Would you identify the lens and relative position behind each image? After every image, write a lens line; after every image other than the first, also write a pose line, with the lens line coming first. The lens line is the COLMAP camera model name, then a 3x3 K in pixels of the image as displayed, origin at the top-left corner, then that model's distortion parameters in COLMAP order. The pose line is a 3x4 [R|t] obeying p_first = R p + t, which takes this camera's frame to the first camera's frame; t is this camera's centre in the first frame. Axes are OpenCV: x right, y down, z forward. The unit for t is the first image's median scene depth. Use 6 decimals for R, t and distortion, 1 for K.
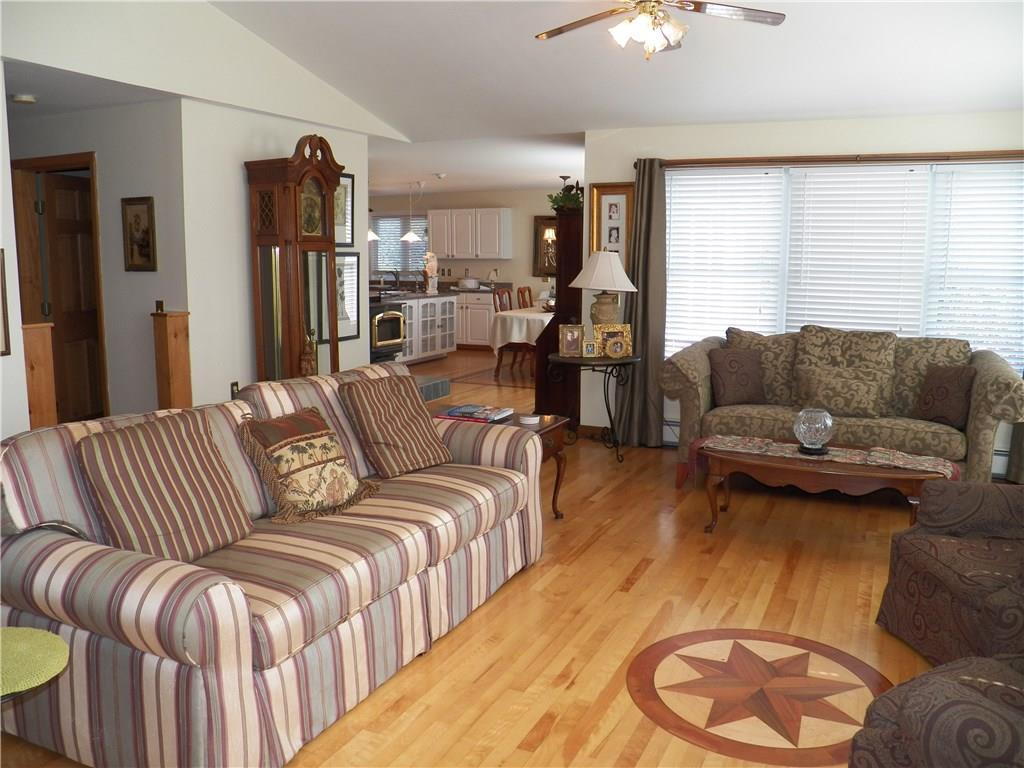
lens RADIAL K [[843.3, 0, 499.2], [0, 843.3, 379.0], [0, 0, 1]] dist [-0.133920, 0.081732]
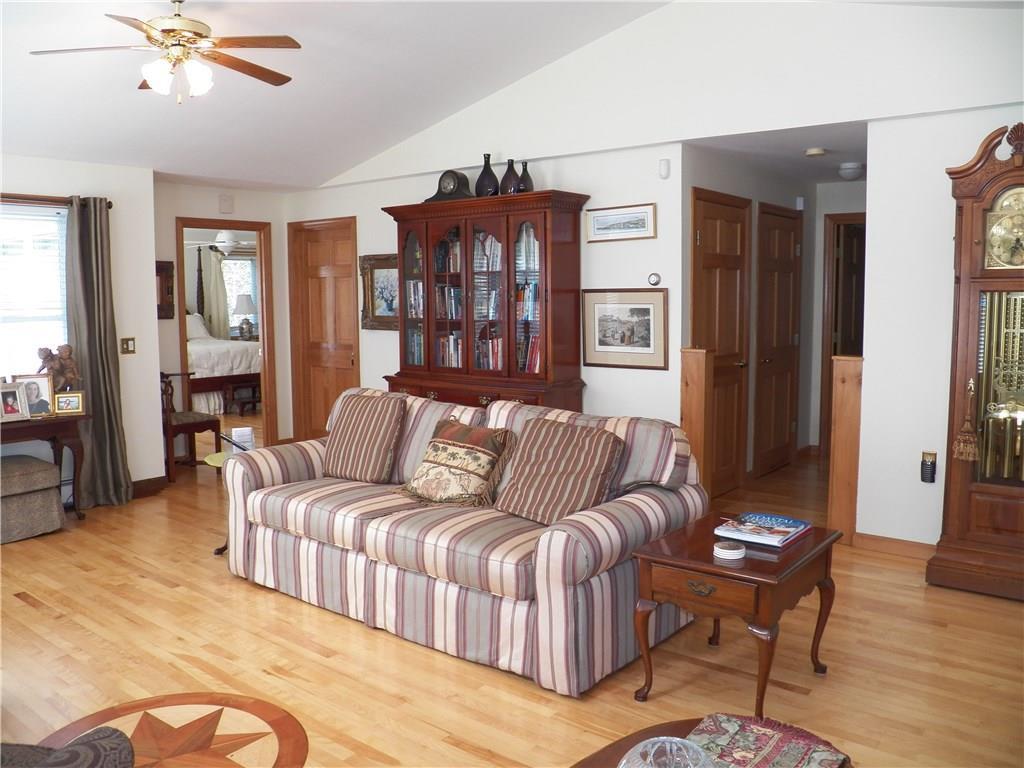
lens RADIAL K [[843.3, 0, 499.2], [0, 843.3, 379.0], [0, 0, 1]] dist [-0.133920, 0.081732]
pose [[-0.230108, 0.097678, -0.968251, 0.591000], [-0.137015, 0.981788, 0.131606, -0.122708], [0.963471, 0.162949, -0.212533, 0.815264]]
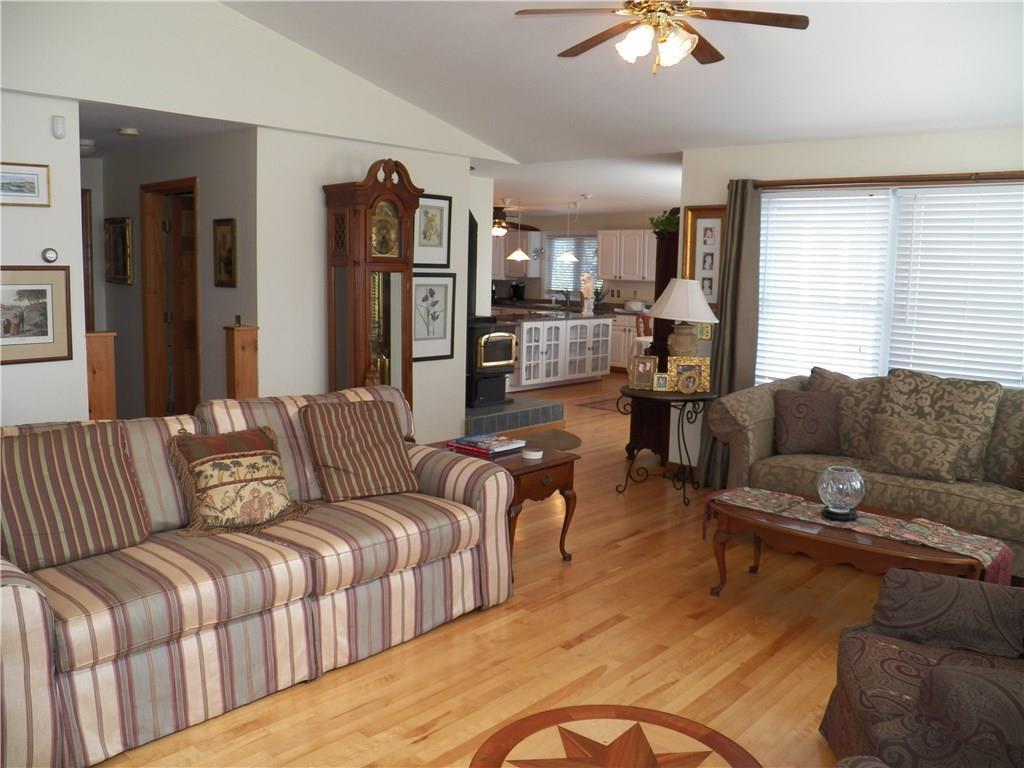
lens RADIAL K [[843.3, 0, 499.2], [0, 843.3, 379.0], [0, 0, 1]] dist [-0.133920, 0.081732]
pose [[0.958844, 0.054330, -0.278687, 0.226698], [-0.059970, 0.998131, -0.011746, -0.020258], [0.277528, 0.027975, 0.960310, 0.059097]]
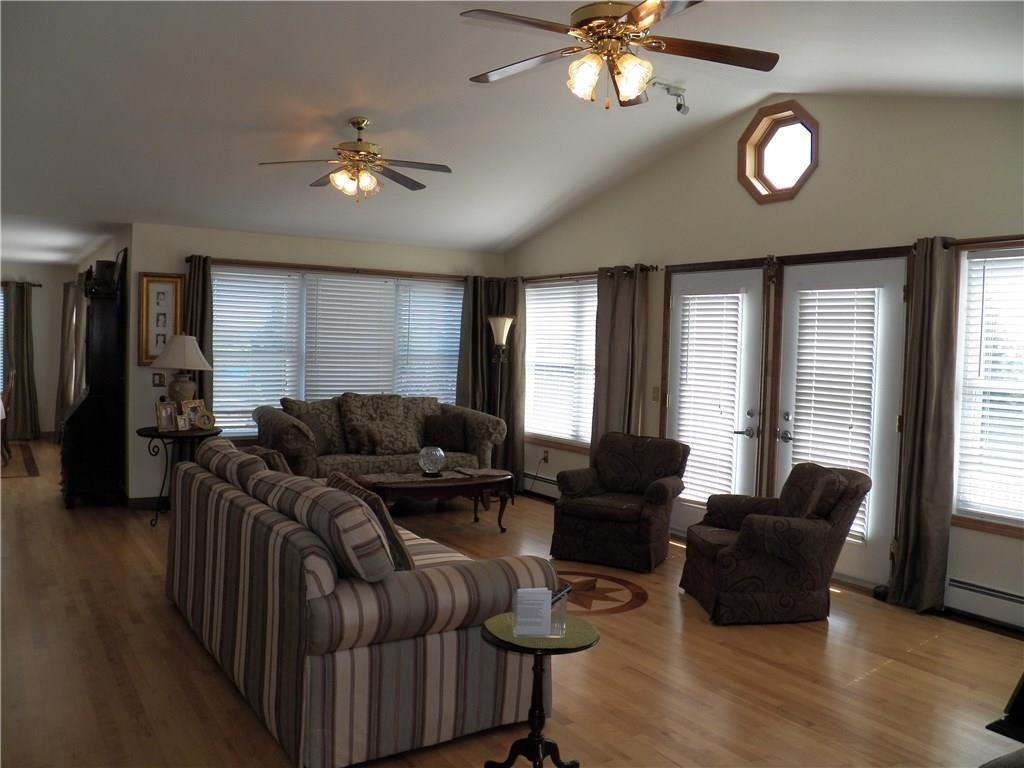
lens RADIAL K [[843.3, 0, 499.2], [0, 843.3, 379.0], [0, 0, 1]] dist [-0.133920, 0.081732]
pose [[0.524244, -0.023690, 0.851238, -0.703089], [0.097355, 0.994726, -0.032273, -0.020057], [-0.845985, 0.099791, 0.523786, 0.076491]]
